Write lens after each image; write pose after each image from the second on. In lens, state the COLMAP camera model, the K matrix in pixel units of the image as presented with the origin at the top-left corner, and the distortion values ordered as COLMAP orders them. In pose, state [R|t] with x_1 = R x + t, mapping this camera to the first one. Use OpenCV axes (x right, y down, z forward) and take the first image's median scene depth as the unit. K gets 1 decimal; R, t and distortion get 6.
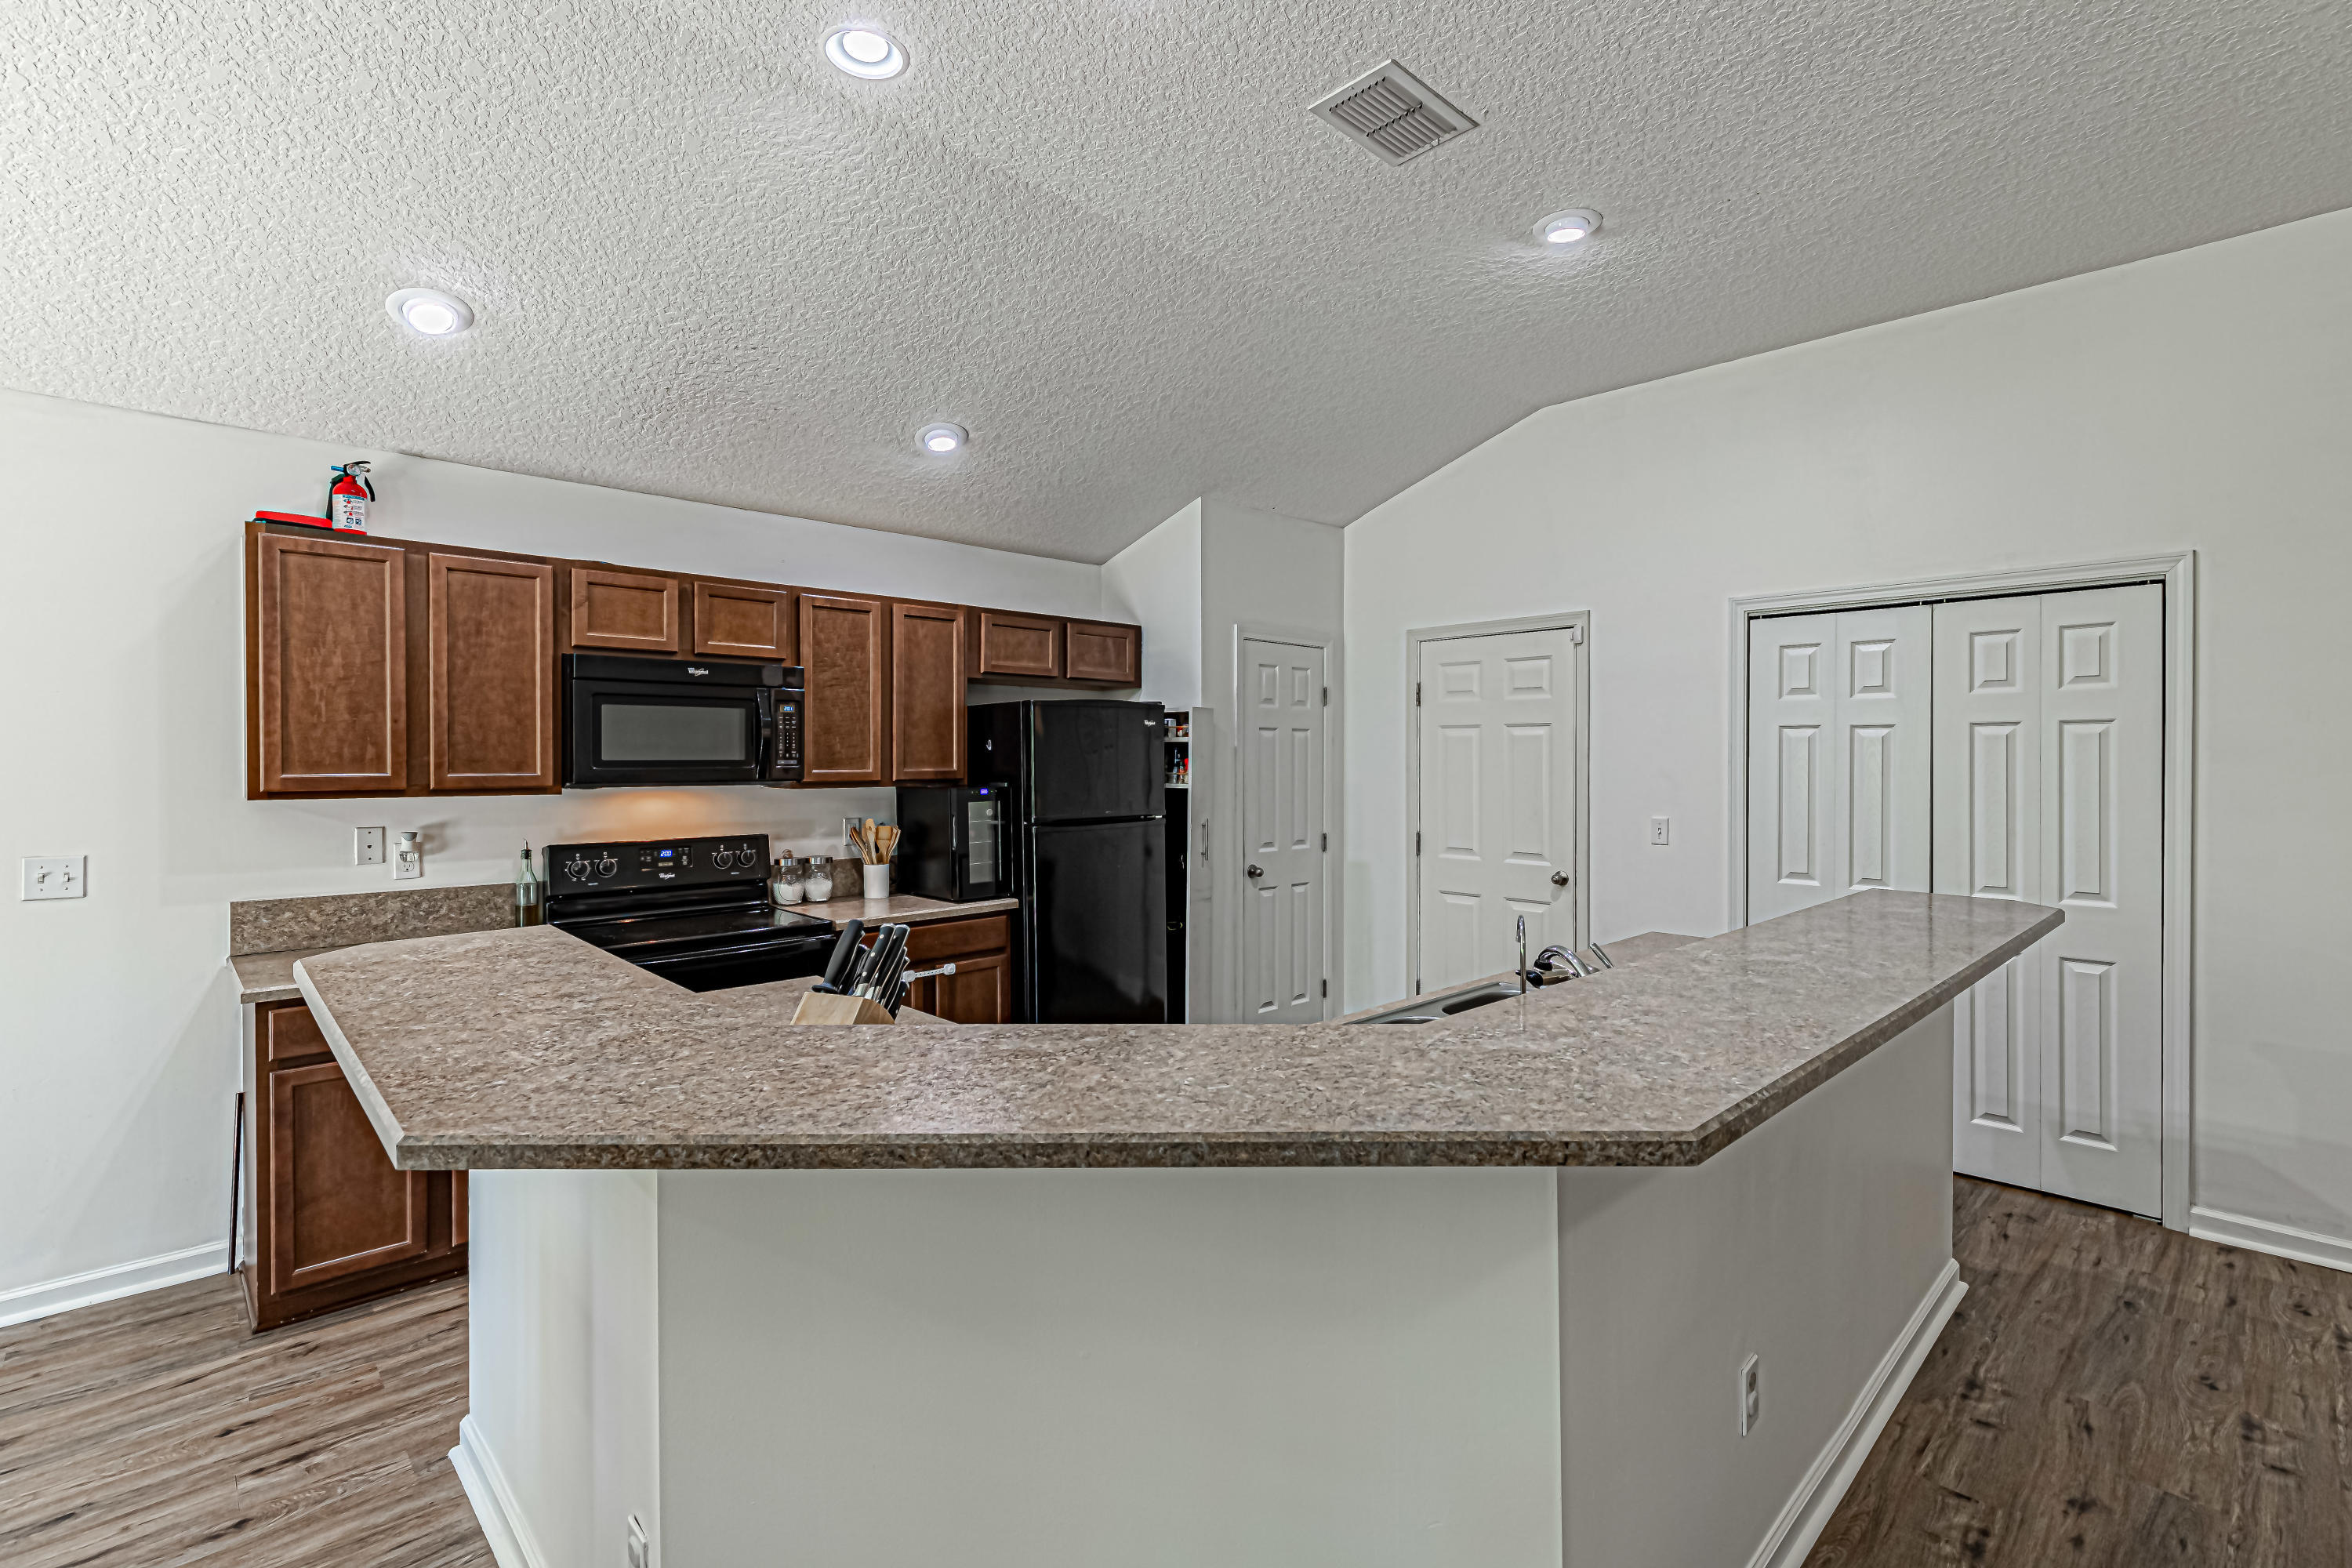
lens RADIAL K [[1077.8, 0, 1166.6], [0, 1077.8, 774.4], [0, 0, 1]] dist [0.008498, 0.000918]
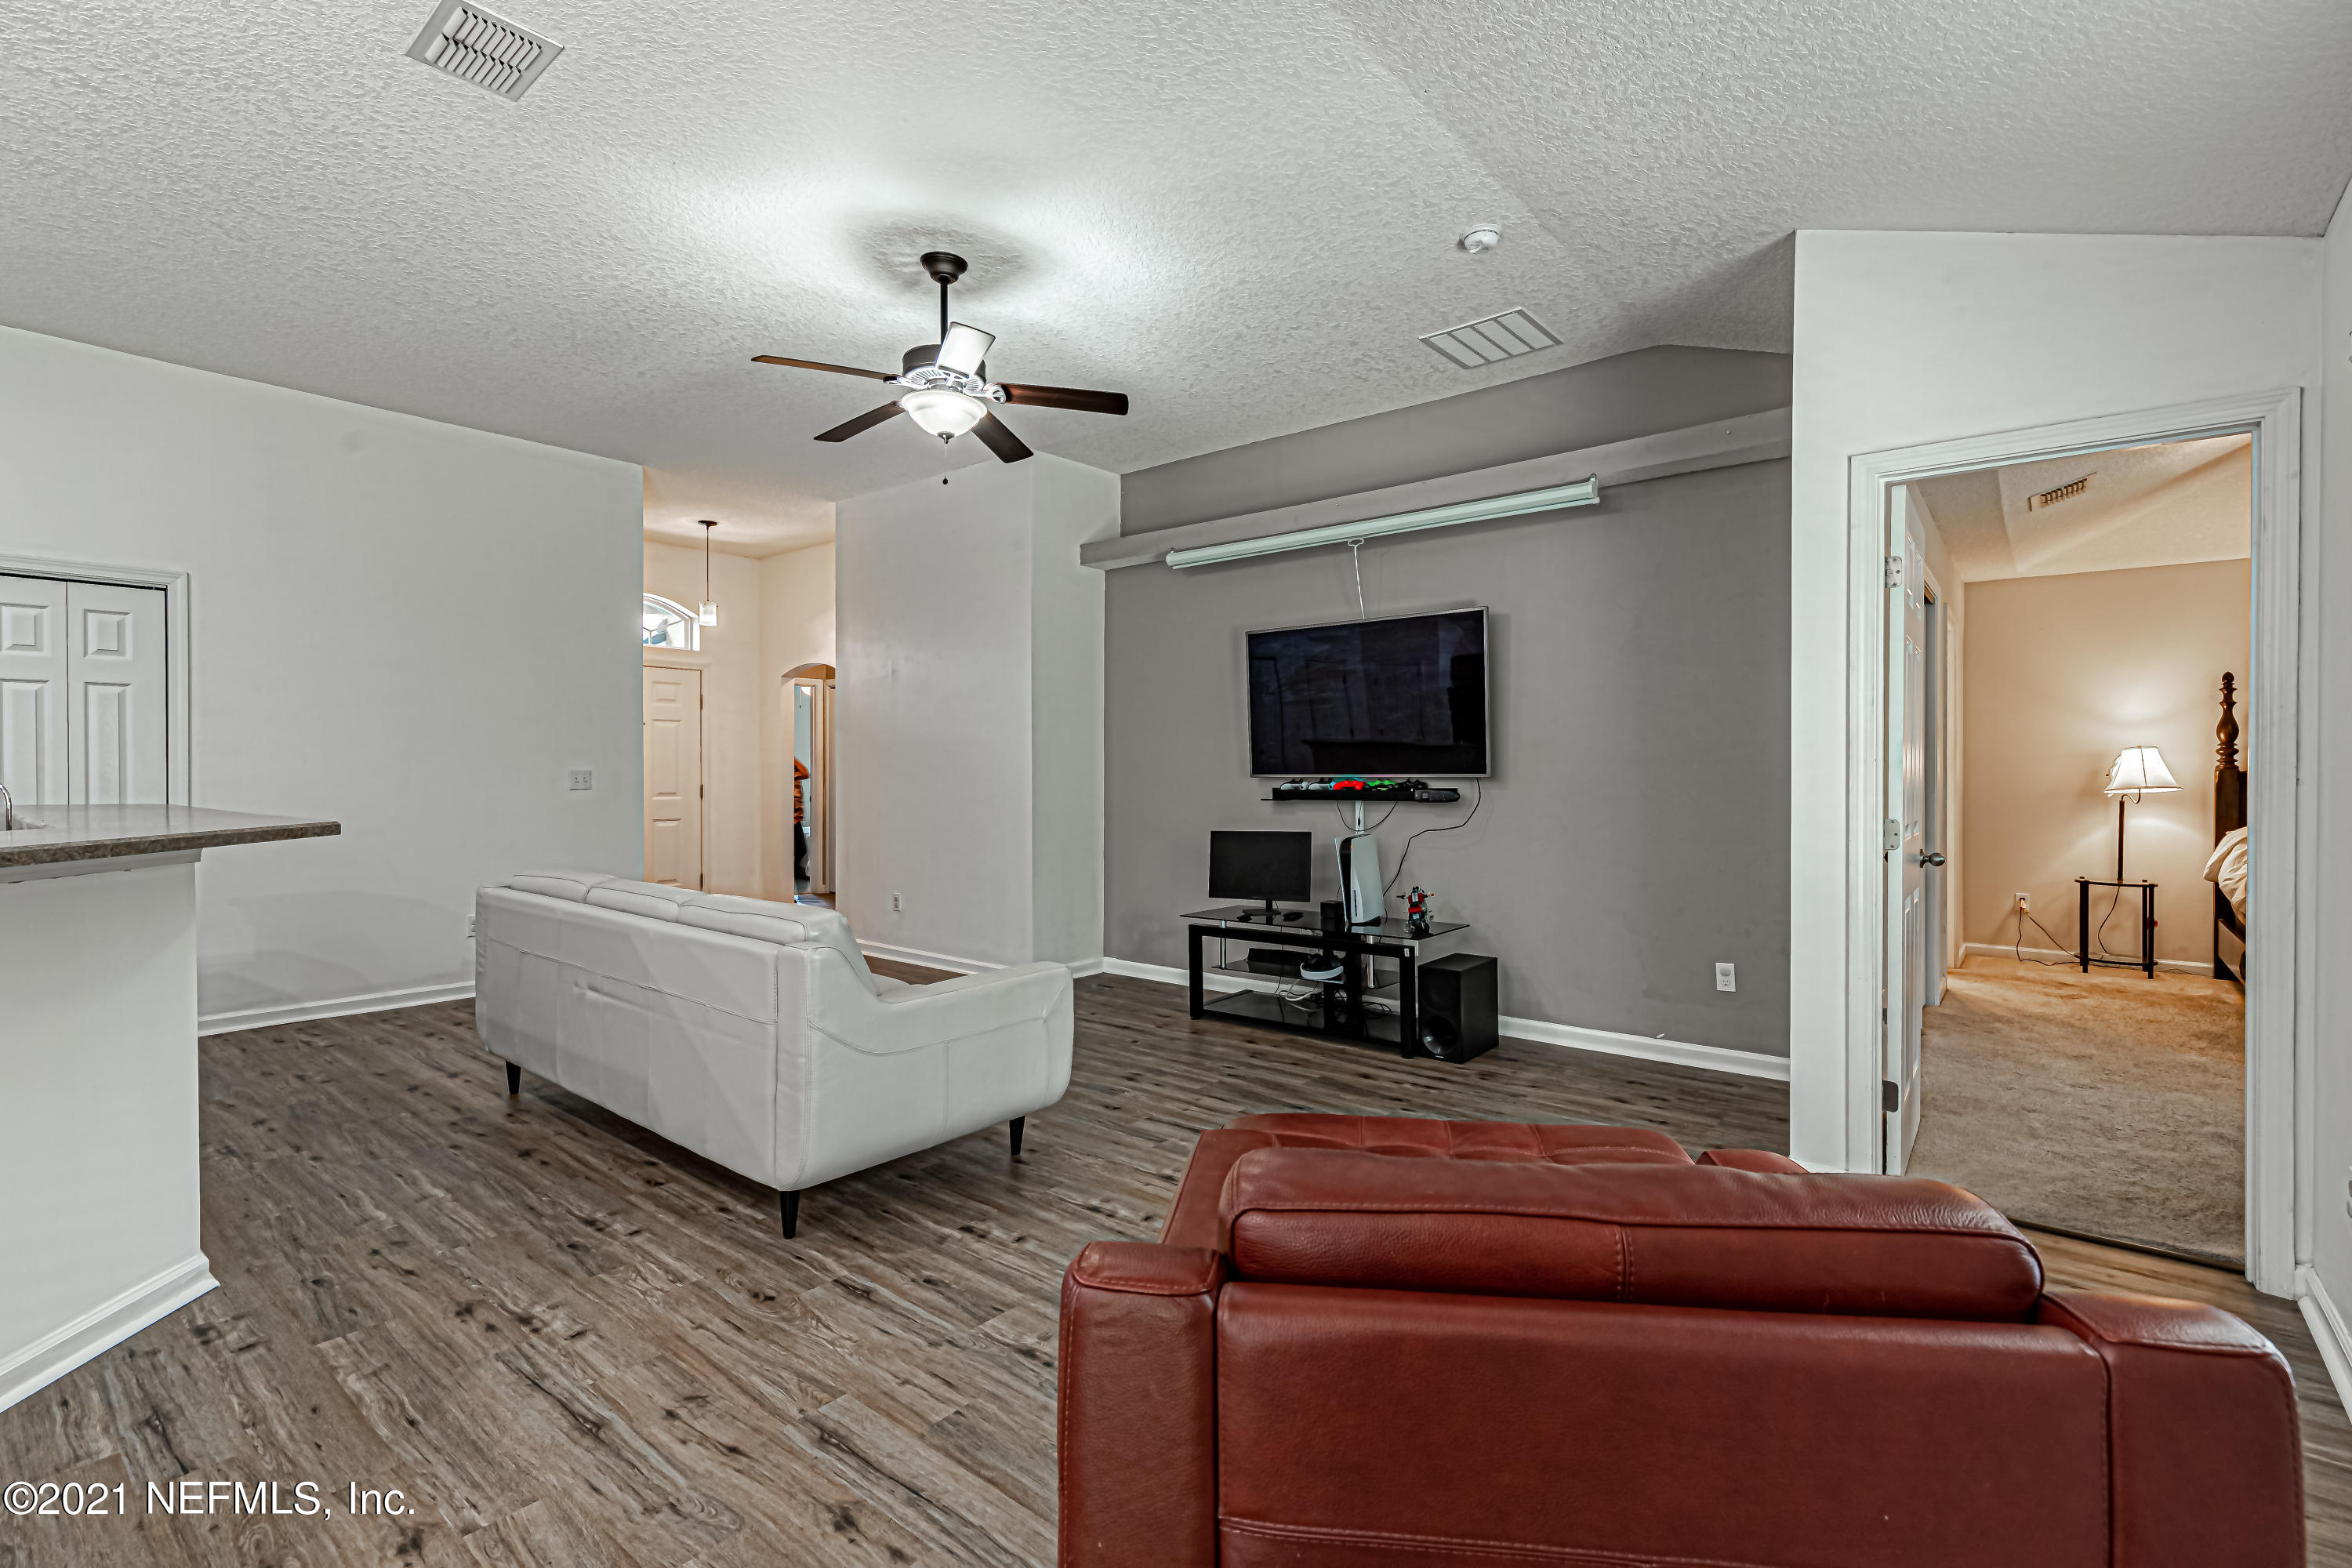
lens RADIAL K [[1077.8, 0, 1185.0], [0, 1077.8, 773.1], [0, 0, 1]] dist [0.008498, 0.000918]
pose [[-0.112752, 0.003976, 0.993615, -0.524073], [0.006504, 0.999974, -0.003263, 0.060722], [-0.993602, 0.006095, -0.112775, -0.127891]]
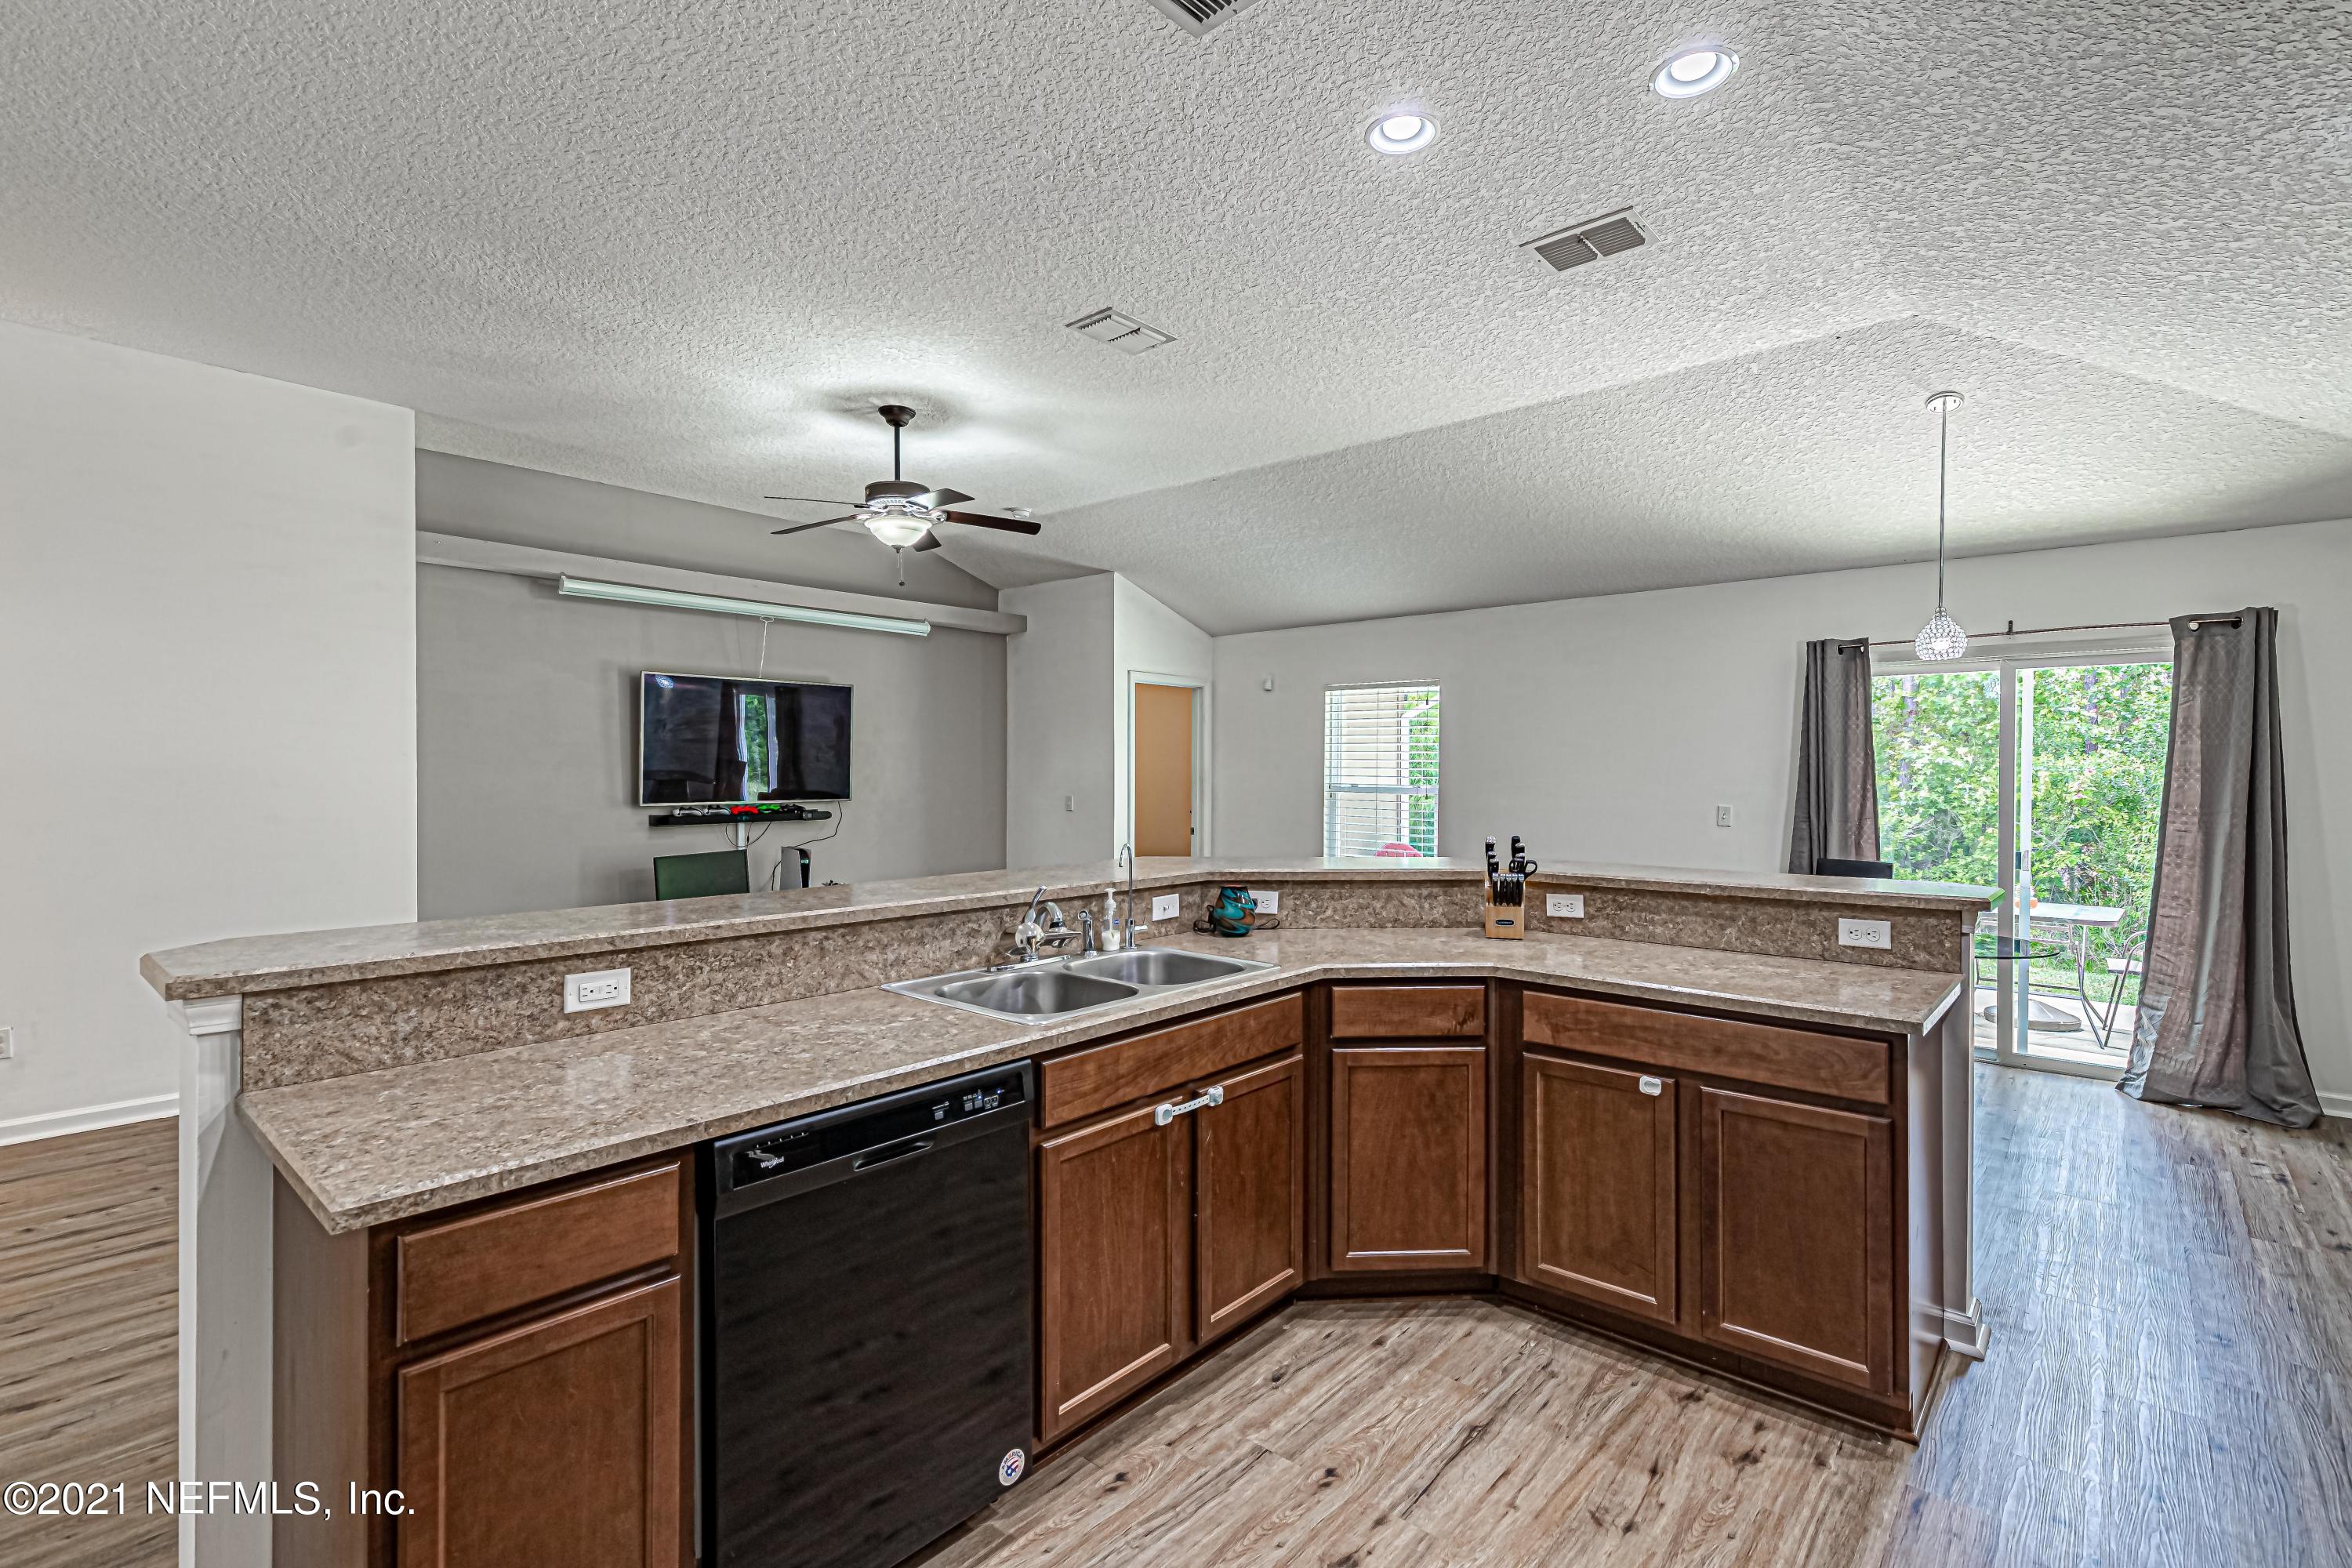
lens RADIAL K [[1077.8, 0, 1193.2], [0, 1077.8, 792.9], [0, 0, 1]] dist [0.008498, 0.000918]
pose [[-0.994992, 0.003024, -0.099910, 0.186538], [-0.000062, 0.999524, 0.030866, -0.000105], [0.099955, 0.030718, -0.994518, 1.132156]]
